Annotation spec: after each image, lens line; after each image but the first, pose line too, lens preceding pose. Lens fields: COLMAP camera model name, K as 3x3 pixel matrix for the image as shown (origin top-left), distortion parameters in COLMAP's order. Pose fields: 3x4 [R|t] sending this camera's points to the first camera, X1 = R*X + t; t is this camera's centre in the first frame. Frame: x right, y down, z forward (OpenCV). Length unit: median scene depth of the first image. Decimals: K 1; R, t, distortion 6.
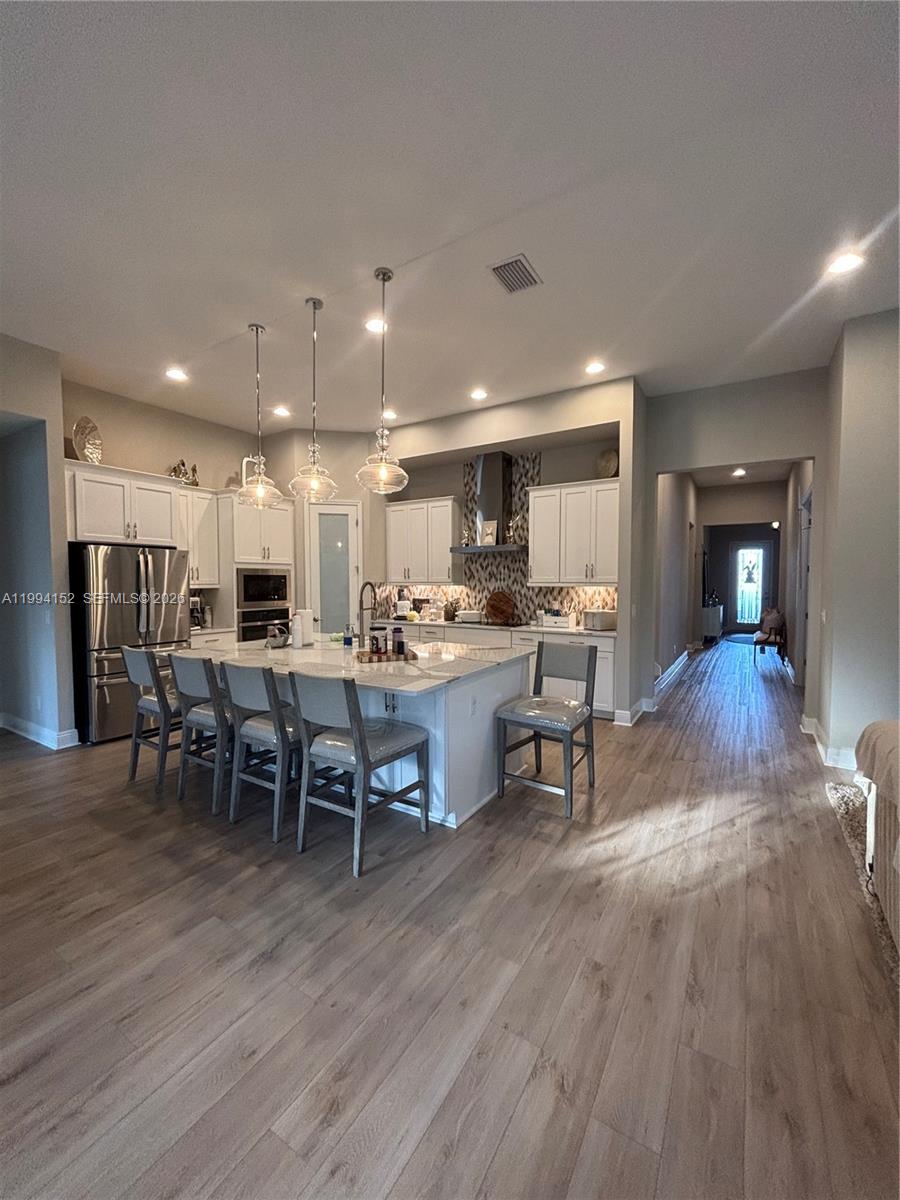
lens RADIAL K [[486.3, 0, 446.4], [0, 486.3, 599.3], [0, 0, 1]] dist [0.007307, 0.000170]
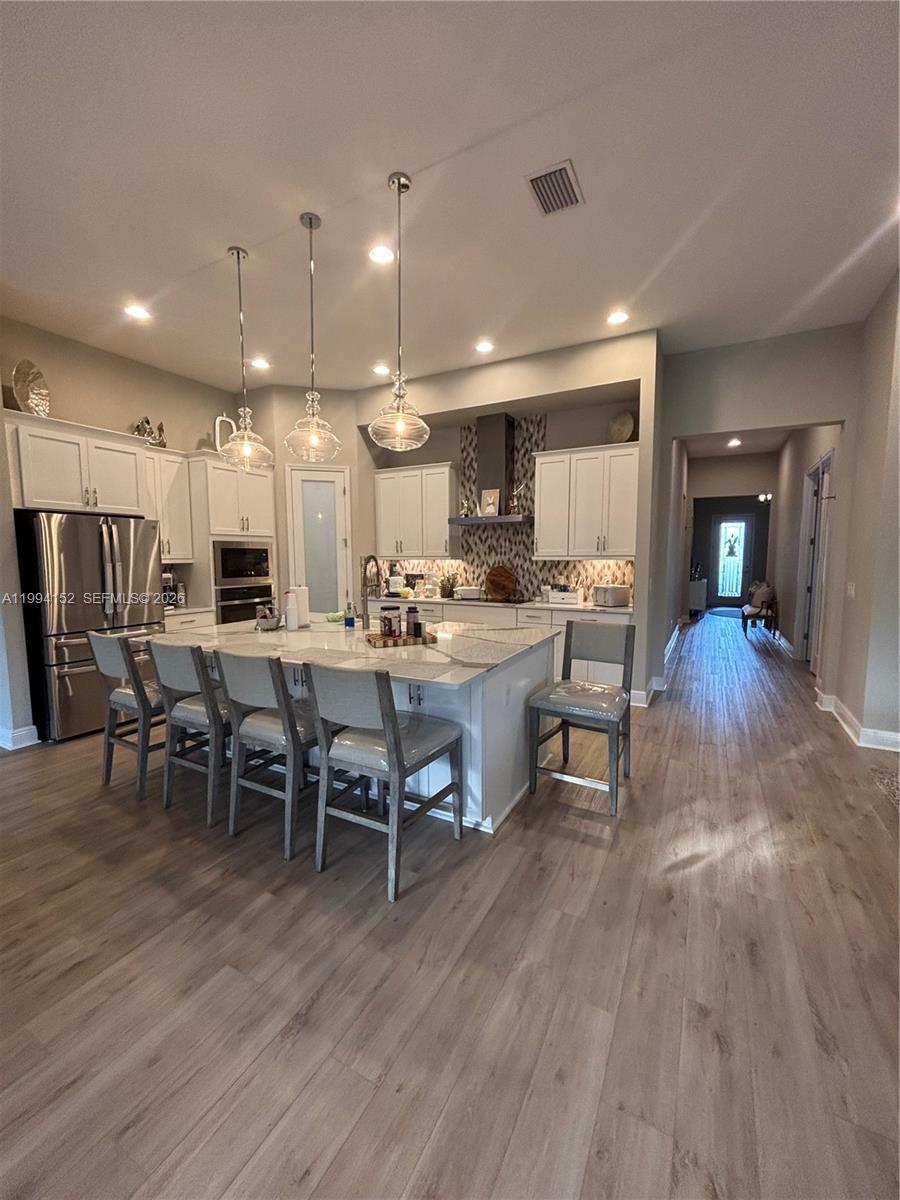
lens RADIAL K [[486.3, 0, 446.4], [0, 486.3, 599.3], [0, 0, 1]] dist [0.007307, 0.000170]
pose [[0.998020, -0.008176, 0.062359, -0.082512], [0.004981, 0.998675, 0.051219, -0.000320], [-0.062695, -0.050807, 0.996739, 0.102634]]
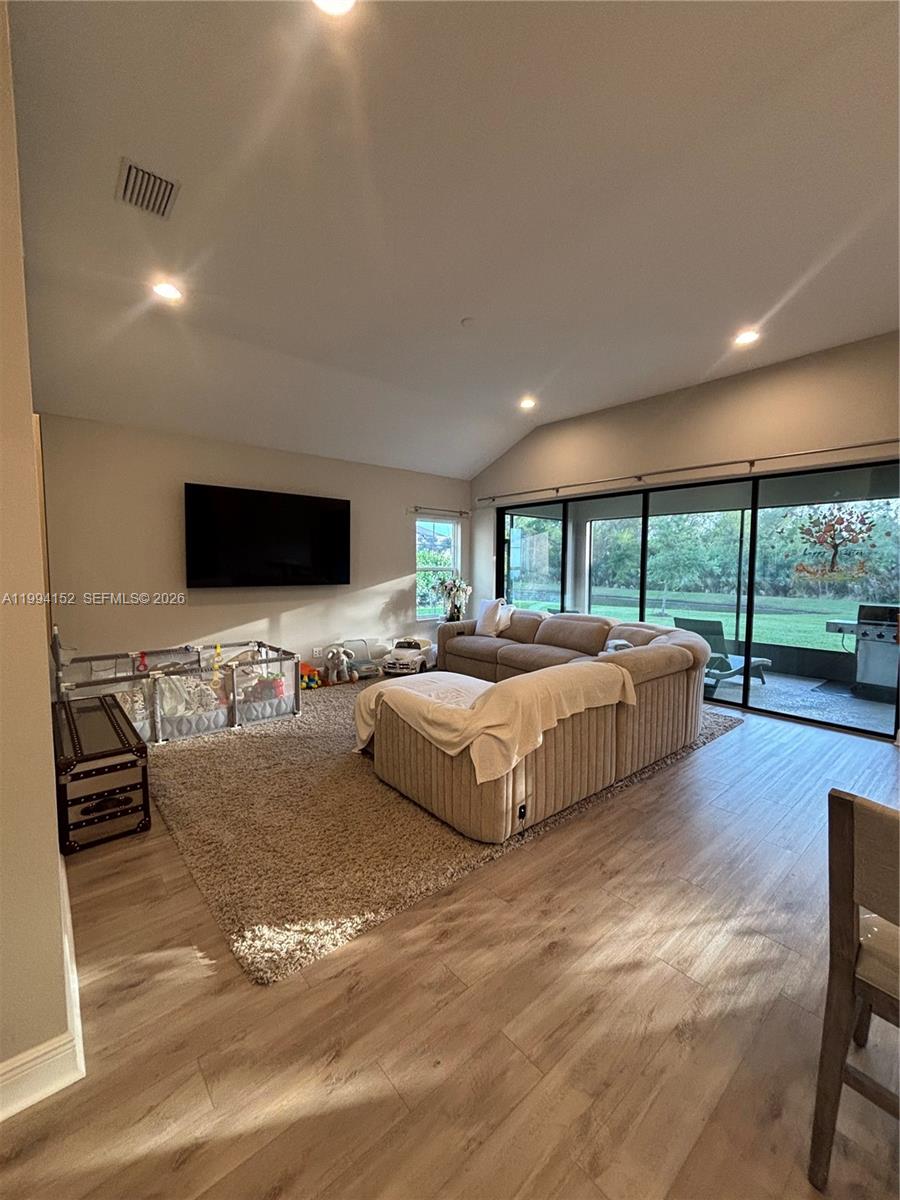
lens RADIAL K [[486.3, 0, 446.4], [0, 486.3, 599.3], [0, 0, 1]] dist [0.007307, 0.000170]
pose [[-0.952850, -0.022104, 0.302635, 0.382002], [0.011074, 0.994146, 0.107480, -0.054142], [-0.303239, 0.105764, -0.947027, 1.156819]]
